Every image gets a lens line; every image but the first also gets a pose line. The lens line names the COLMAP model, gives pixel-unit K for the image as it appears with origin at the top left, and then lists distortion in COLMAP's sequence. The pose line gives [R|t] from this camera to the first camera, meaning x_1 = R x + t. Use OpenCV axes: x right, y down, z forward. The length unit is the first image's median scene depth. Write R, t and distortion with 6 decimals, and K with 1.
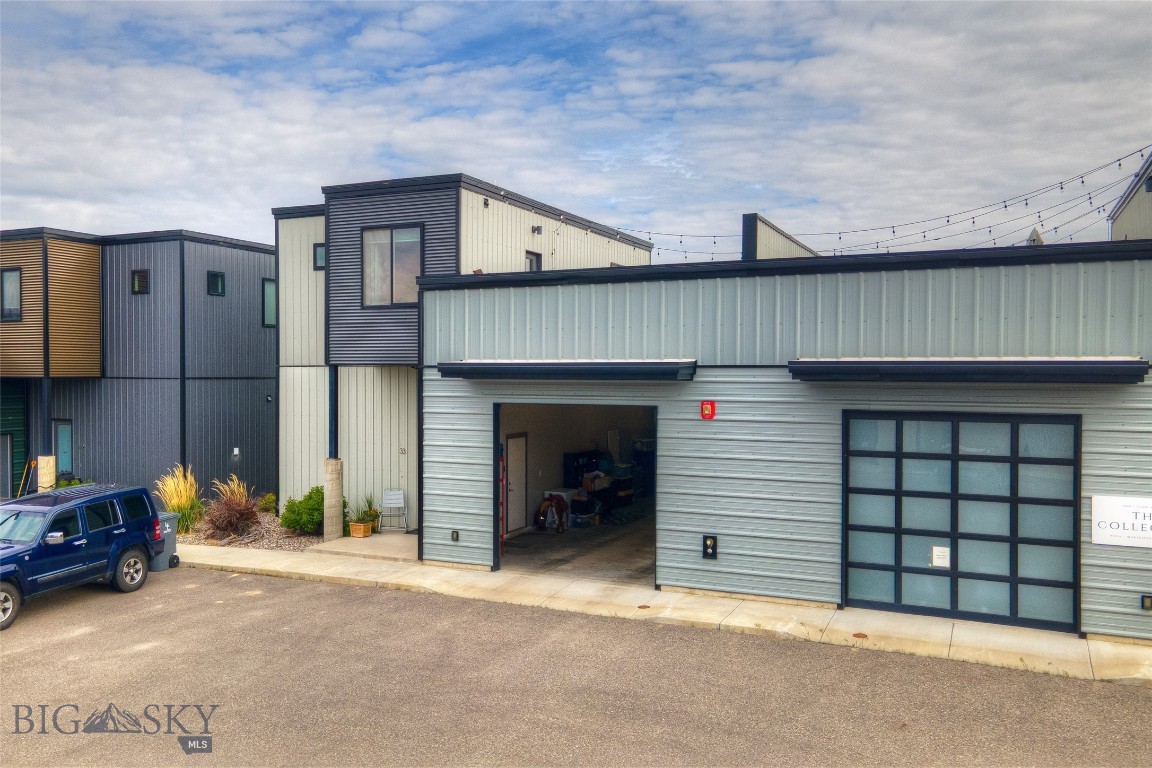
lens RADIAL K [[992.1, 0, 471.8], [0, 992.1, 387.7], [0, 0, 1]] dist [0.037227, -0.000489]
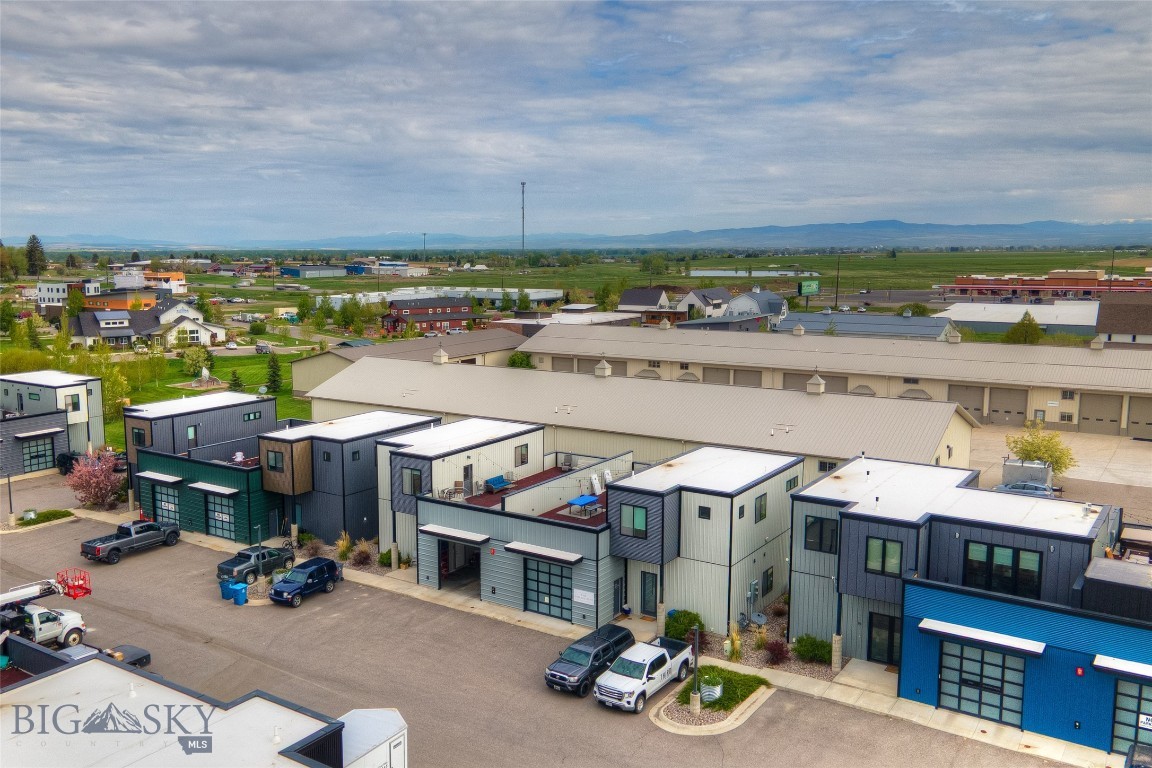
lens RADIAL K [[1012.2, 0, 466.0], [0, 1012.2, 385.1], [0, 0, 1]] dist [0.029125, 0.017053]
pose [[0.986027, 0.010659, -0.166242, 0.712858], [0.009766, 0.992536, 0.121564, -0.957780], [0.166297, -0.121489, 0.978563, -2.318175]]
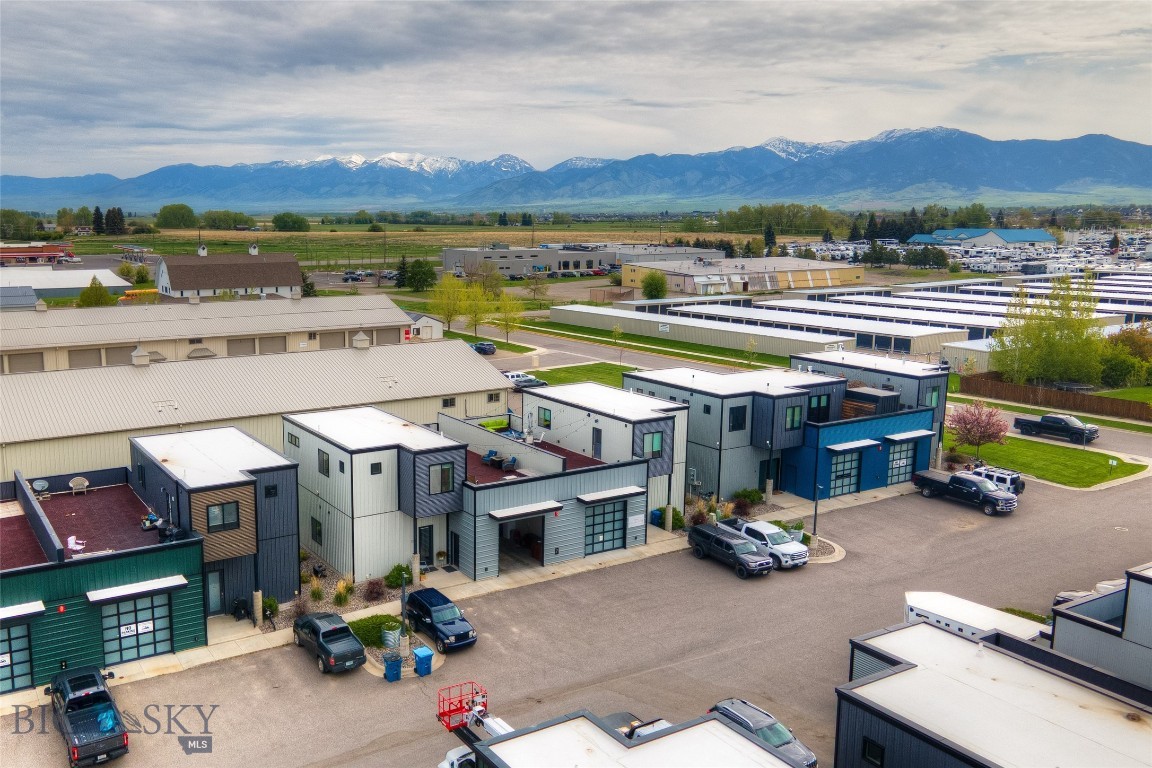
lens RADIAL K [[1012.2, 0, 466.0], [0, 1012.2, 385.1], [0, 0, 1]] dist [0.029125, 0.017053]
pose [[0.528343, -0.153468, 0.835046, -2.822339], [0.017936, 0.985326, 0.169739, -1.028459], [-0.848841, -0.074703, 0.523343, -0.556722]]
